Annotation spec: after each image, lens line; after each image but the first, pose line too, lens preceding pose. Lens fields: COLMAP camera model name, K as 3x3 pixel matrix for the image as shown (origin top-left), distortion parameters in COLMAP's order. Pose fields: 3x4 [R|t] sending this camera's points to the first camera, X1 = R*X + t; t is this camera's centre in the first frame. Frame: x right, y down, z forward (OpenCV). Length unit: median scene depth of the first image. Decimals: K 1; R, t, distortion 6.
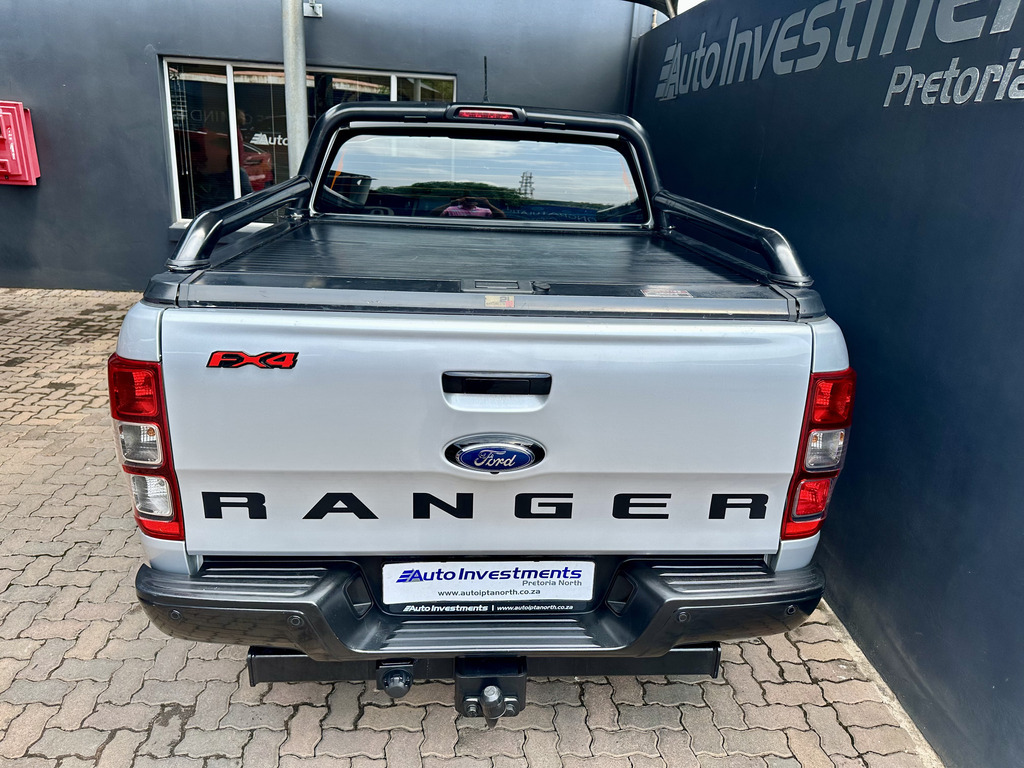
lens RADIAL K [[732.5, 0, 512.0], [0, 732.5, 384.0], [0, 0, 1]] dist [0.010065, -0.005378]
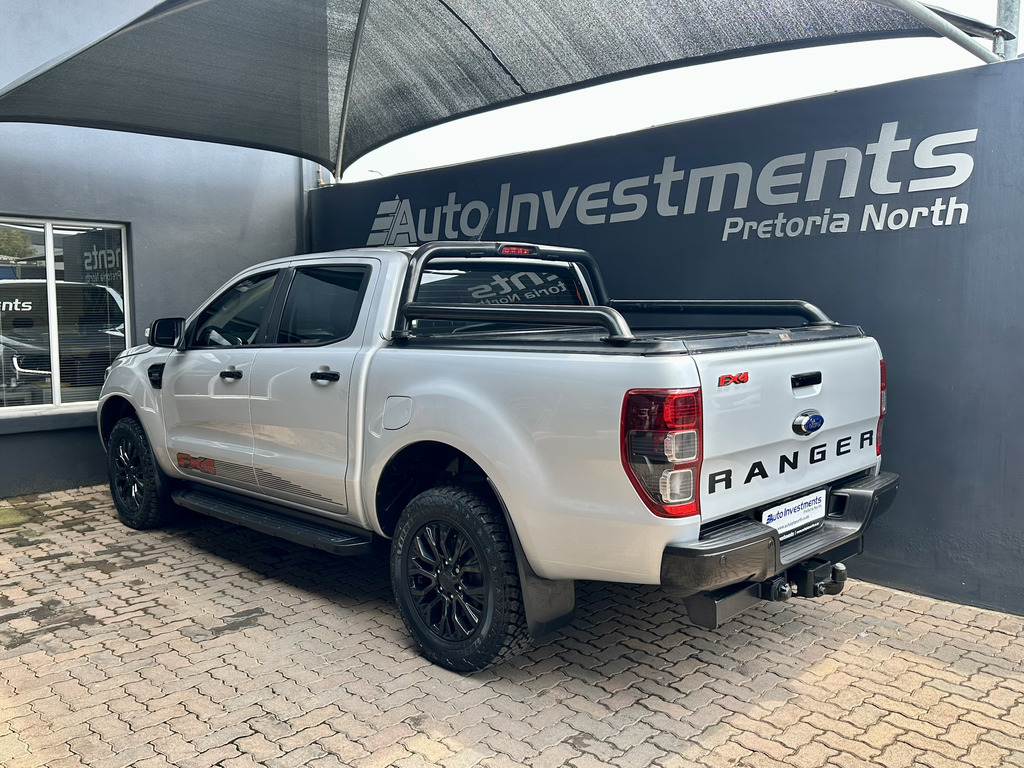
lens RADIAL K [[868.9, 0, 513.2], [0, 868.9, 385.5], [0, 0, 1]] dist [0.130063, -0.259705]
pose [[0.744965, -0.113823, 0.657322, -1.358114], [0.257680, 0.957959, -0.126156, 0.067445], [-0.615328, 0.263360, 0.742976, -0.093941]]
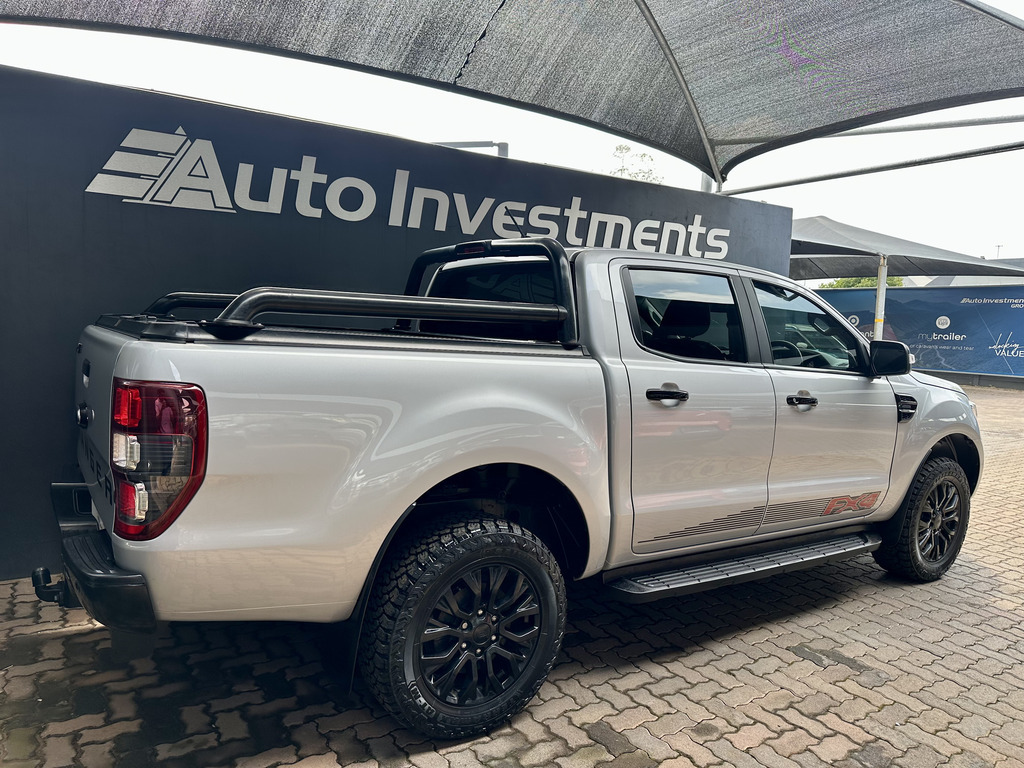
lens RADIAL K [[718.6, 0, 514.5], [0, 718.6, 391.2], [0, 0, 1]] dist [0.072671, -0.096367]
pose [[-0.517487, -0.156945, 0.841175, -1.435417], [0.220573, 0.925349, 0.308345, -0.908590], [-0.826774, 0.345105, -0.444239, 2.725916]]
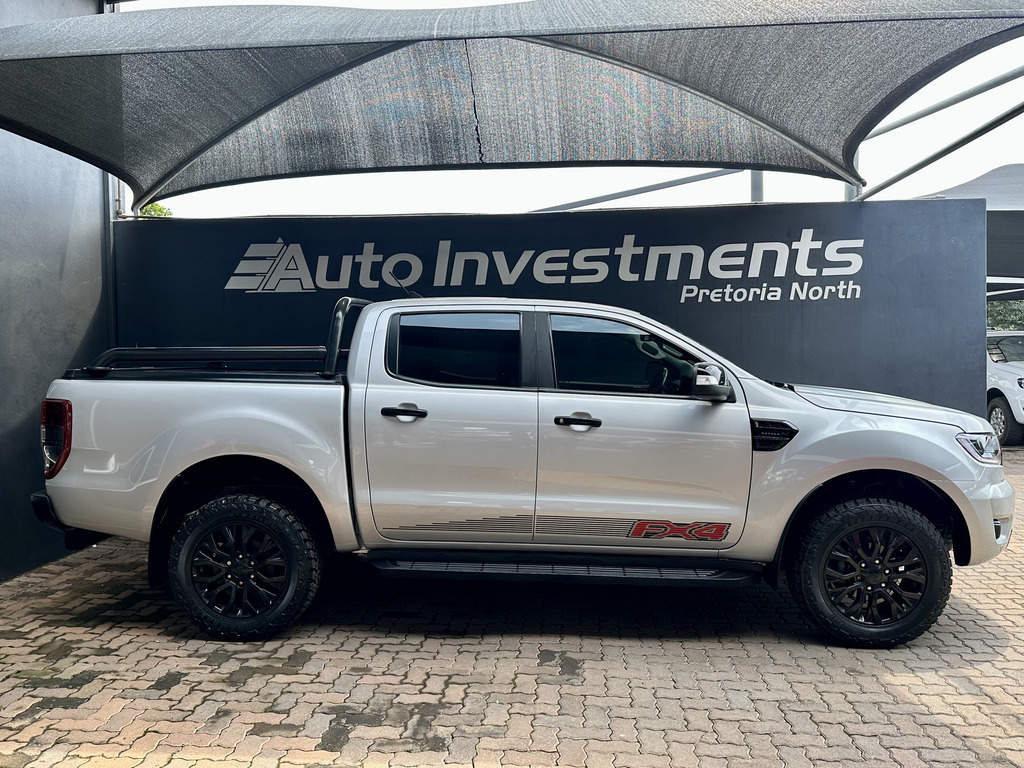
lens RADIAL K [[831.6, 0, 512.0], [0, 831.6, 384.0], [0, 0, 1]] dist [0.157421, -0.295607]
pose [[0.108368, -0.085071, 0.990464, -2.343669], [0.343877, 0.938032, 0.042944, -0.500299], [-0.932741, 0.335944, 0.130907, 1.424025]]
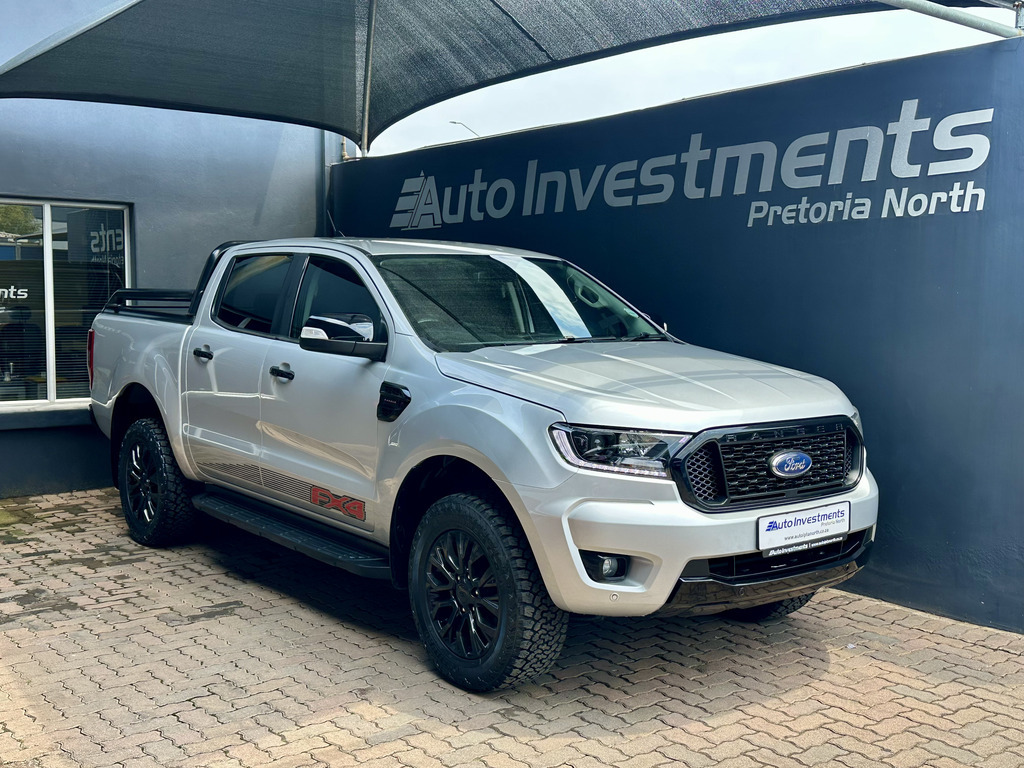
lens RADIAL K [[1158.2, 0, 512.0], [0, 1158.2, 384.0], [0, 0, 1]] dist [0.177073, -0.370775]
pose [[0.816186, -0.091500, 0.570498, -1.478239], [0.225920, 0.959312, -0.169353, 0.259383], [-0.531790, 0.267110, 0.803649, -0.660644]]
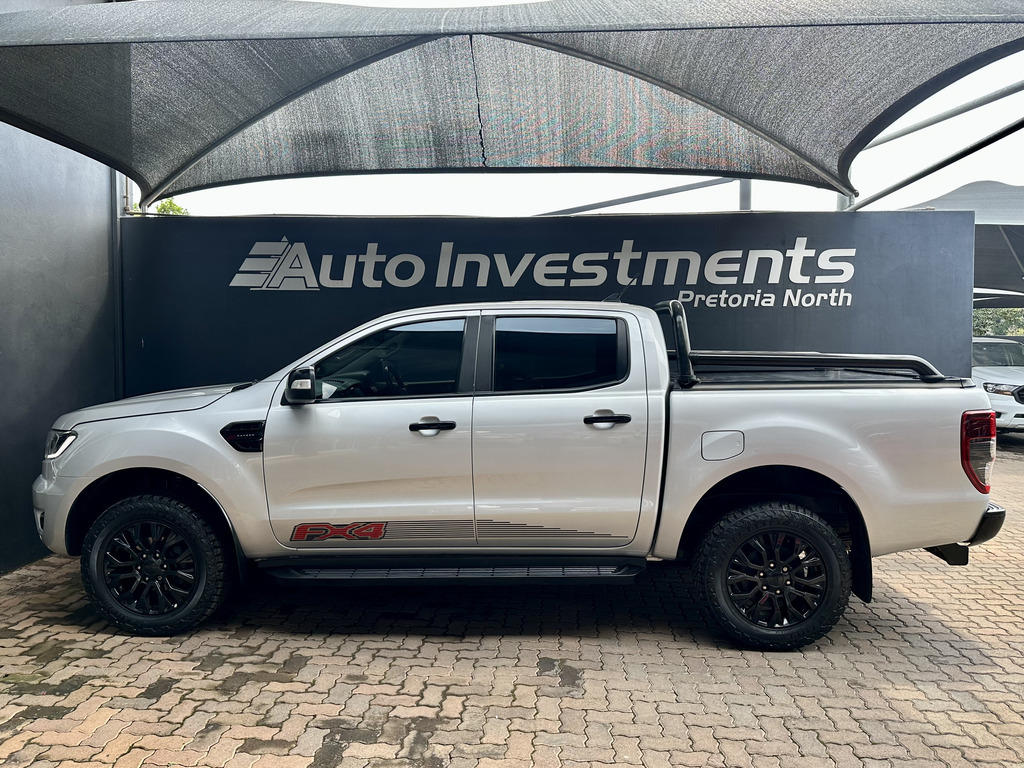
lens RADIAL K [[767.8, 0, 515.9], [0, 767.8, 385.1], [0, 0, 1]] dist [0.122188, -0.197894]
pose [[0.095604, -0.093329, 0.991035, -2.178755], [0.328771, 0.942684, 0.057059, -0.522552], [-0.939558, 0.320369, 0.120809, 1.458372]]
